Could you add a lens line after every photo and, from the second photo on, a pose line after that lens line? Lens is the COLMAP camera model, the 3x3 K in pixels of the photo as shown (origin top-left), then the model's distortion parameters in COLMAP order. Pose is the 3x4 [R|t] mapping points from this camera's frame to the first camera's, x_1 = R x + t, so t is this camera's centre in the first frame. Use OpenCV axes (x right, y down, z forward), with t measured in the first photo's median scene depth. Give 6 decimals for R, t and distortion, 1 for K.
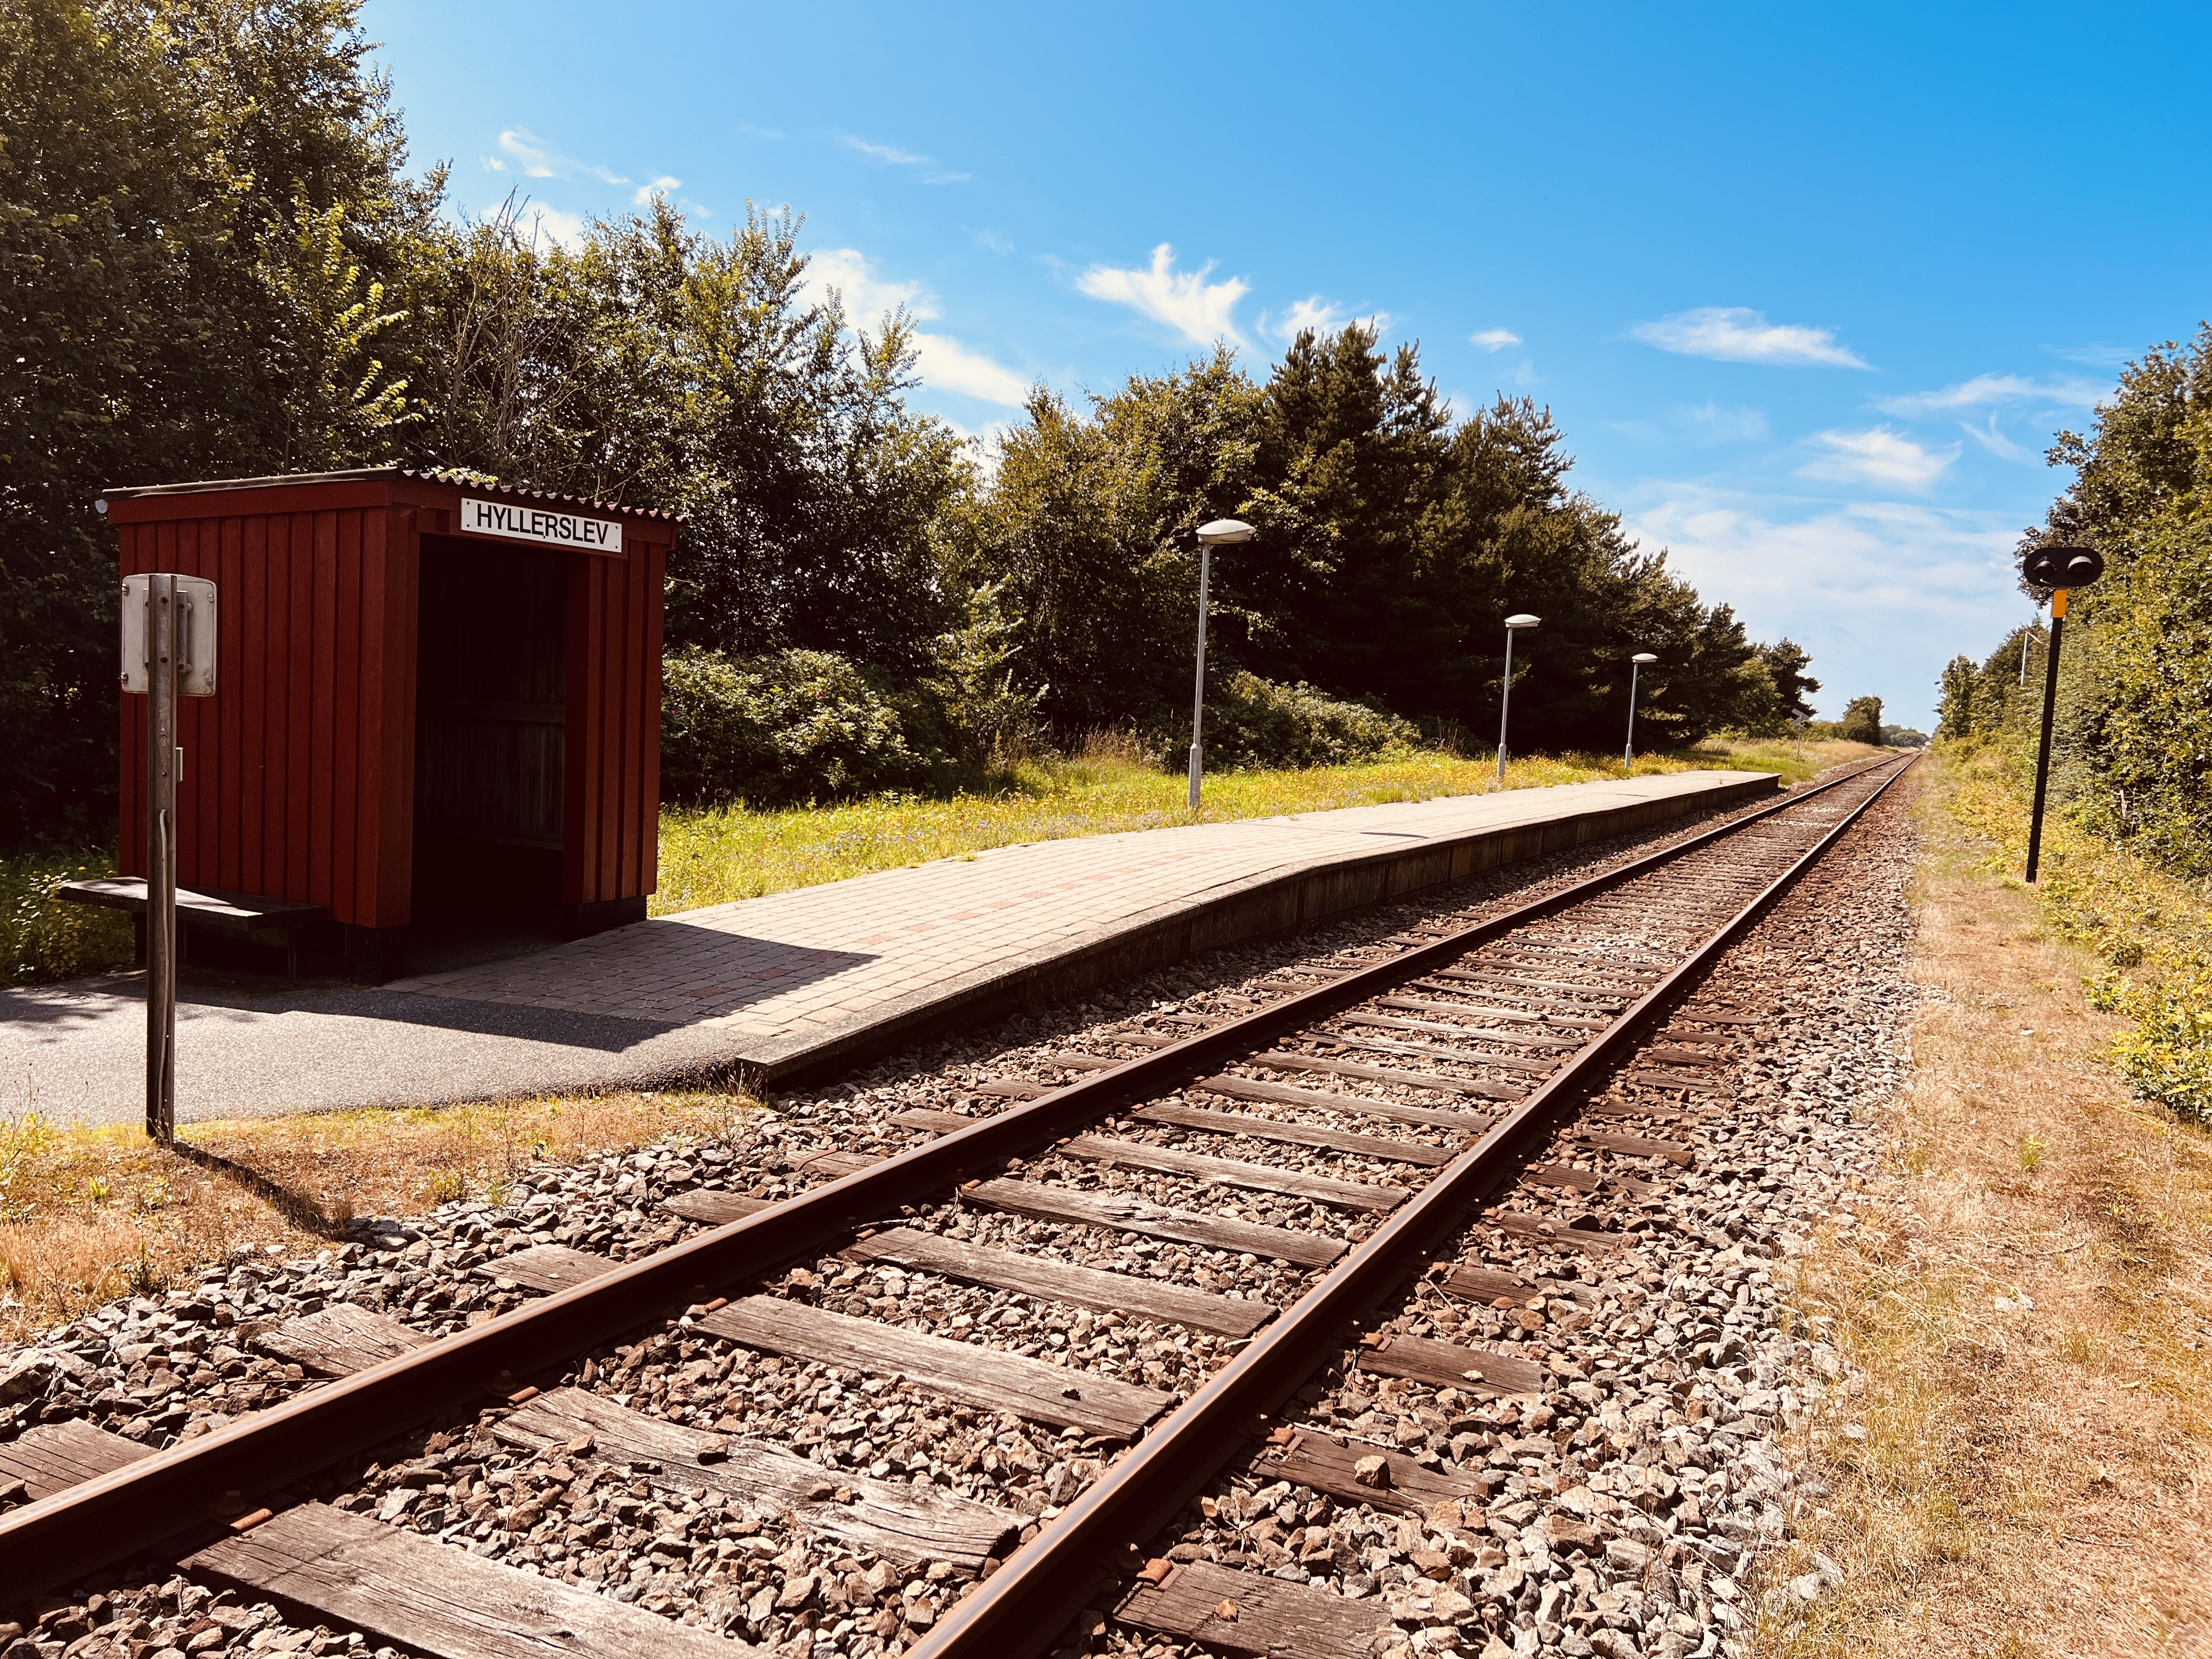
lens RADIAL K [[1762.7, 0, 1151.8], [0, 1762.7, 852.6], [0, 0, 1]] dist [0.086193, -0.095460]
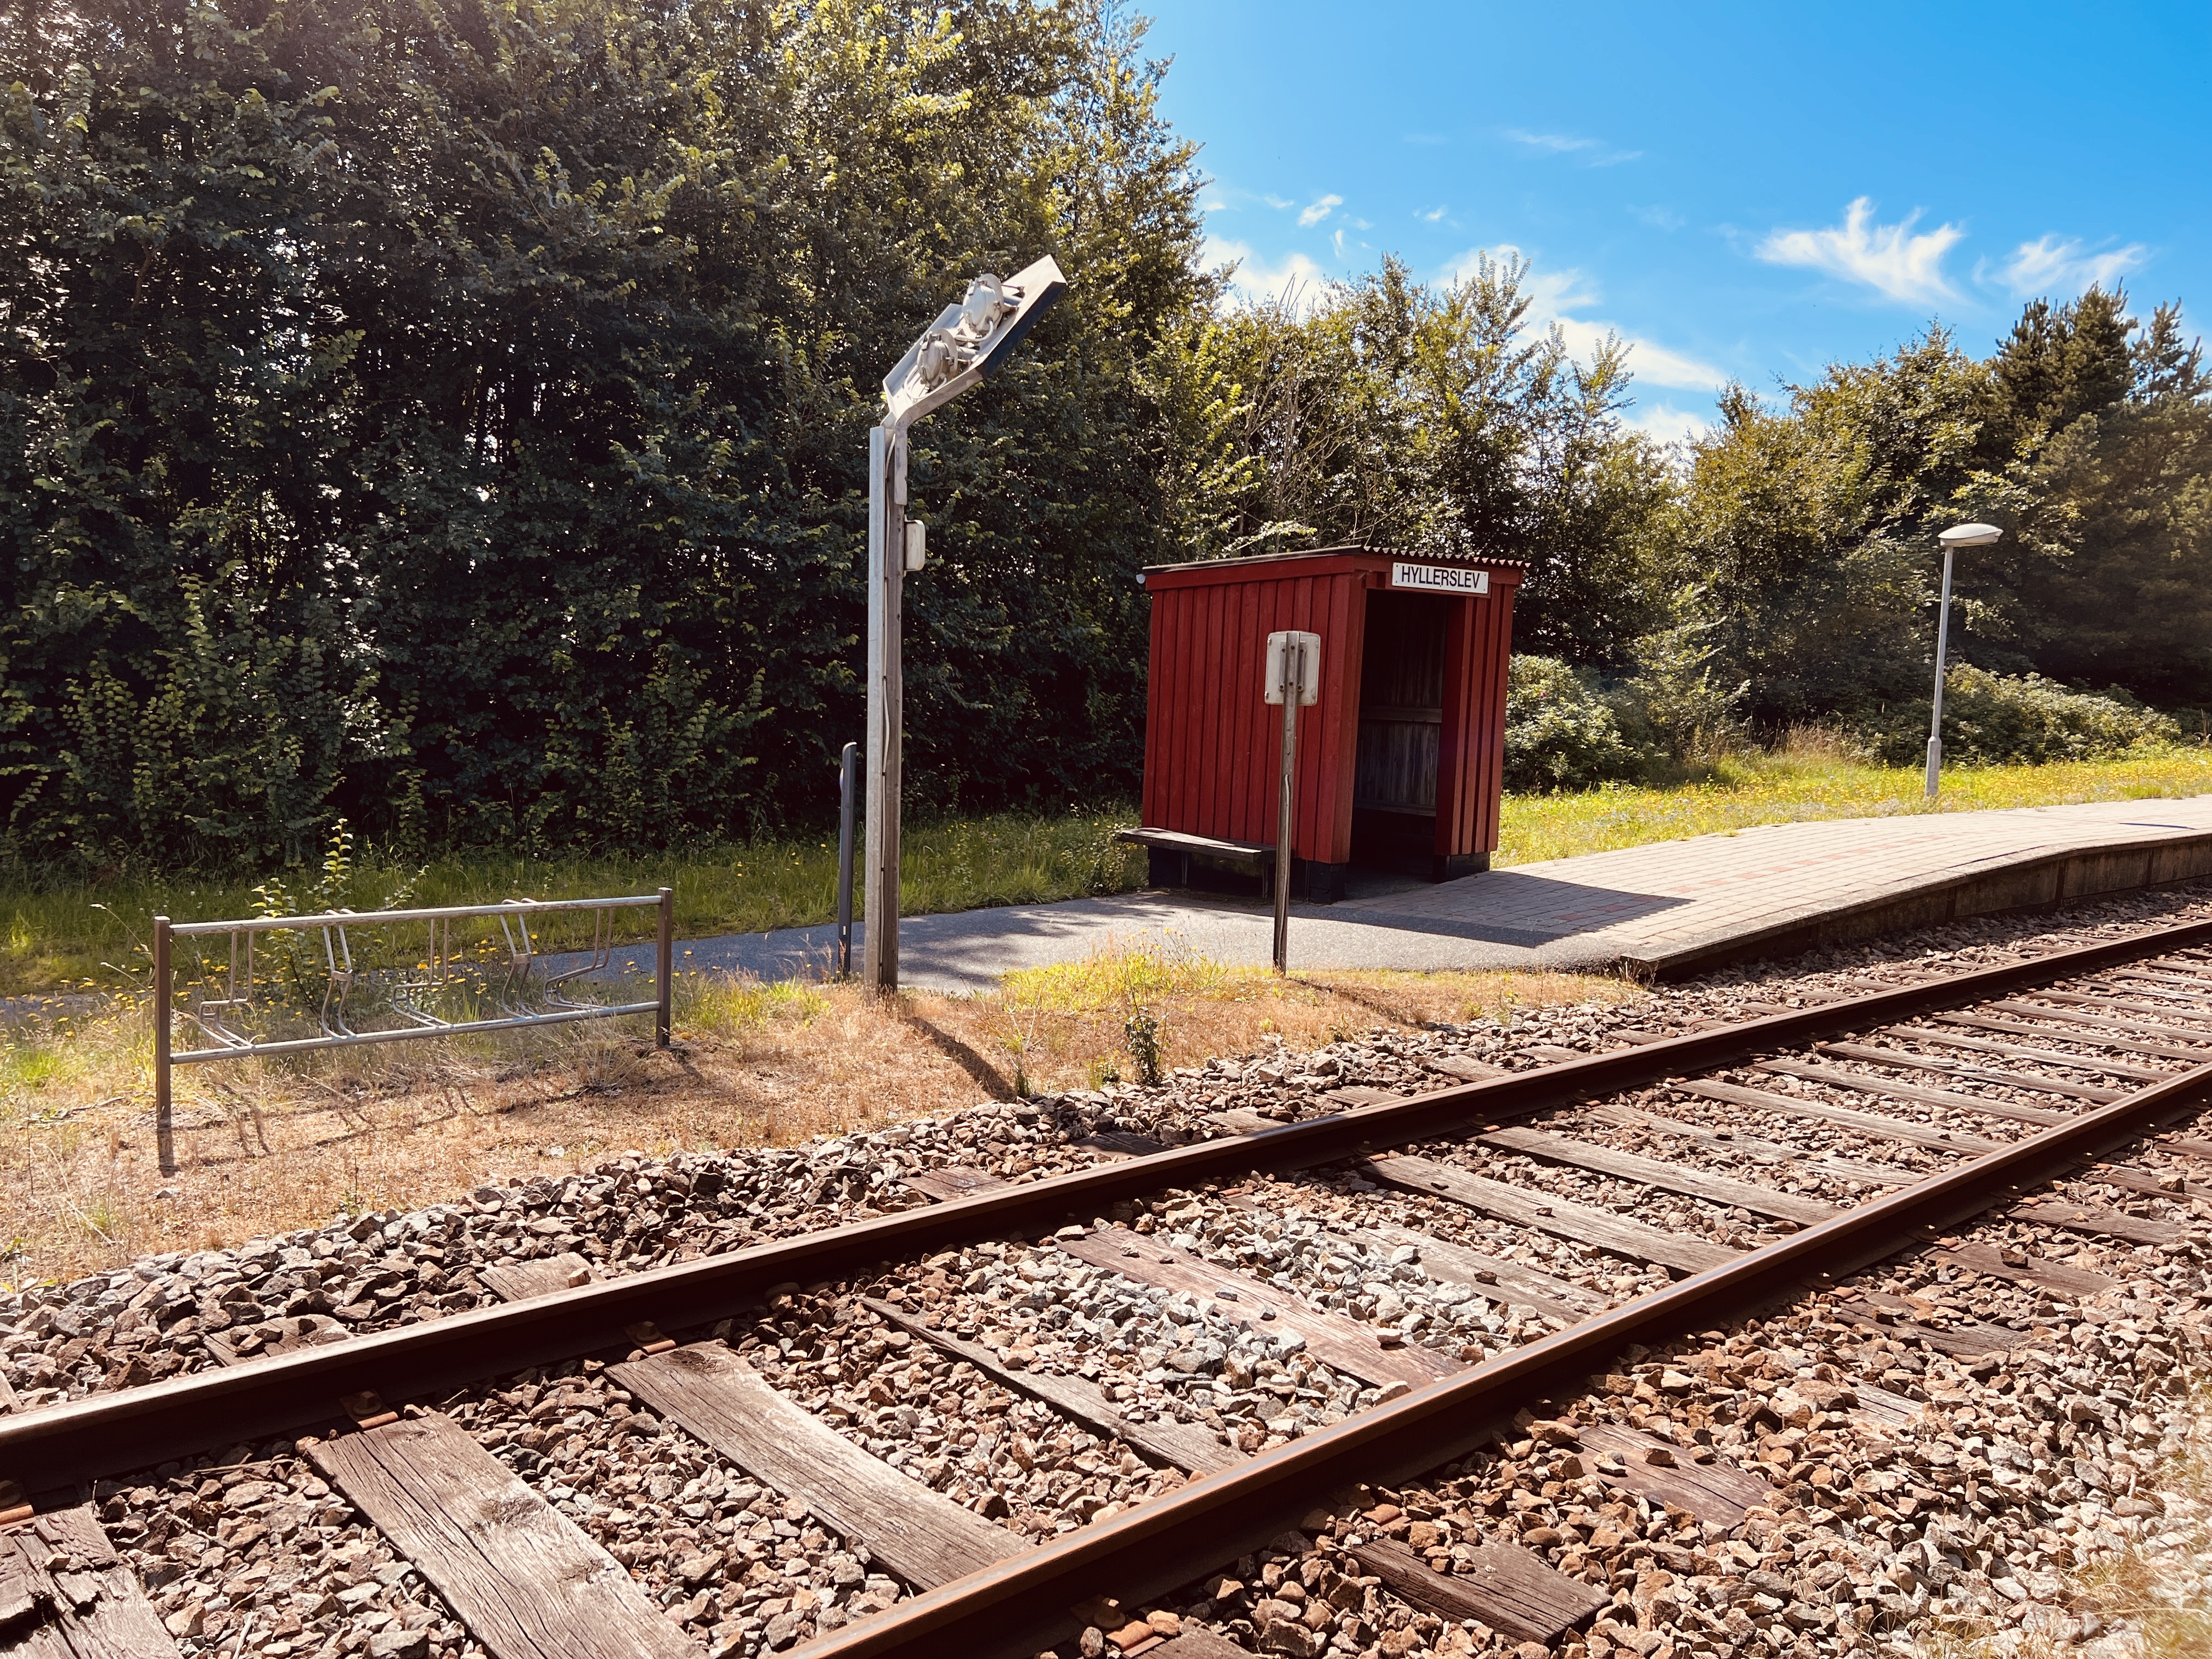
lens RADIAL K [[1762.7, 0, 1067.8], [0, 1762.7, 835.2], [0, 0, 1]] dist [0.086193, -0.095460]
pose [[0.920408, 0.019404, -0.390476, -0.019435], [-0.023135, 0.999721, -0.004852, 0.007941], [0.390273, 0.013500, 0.920600, -0.104075]]
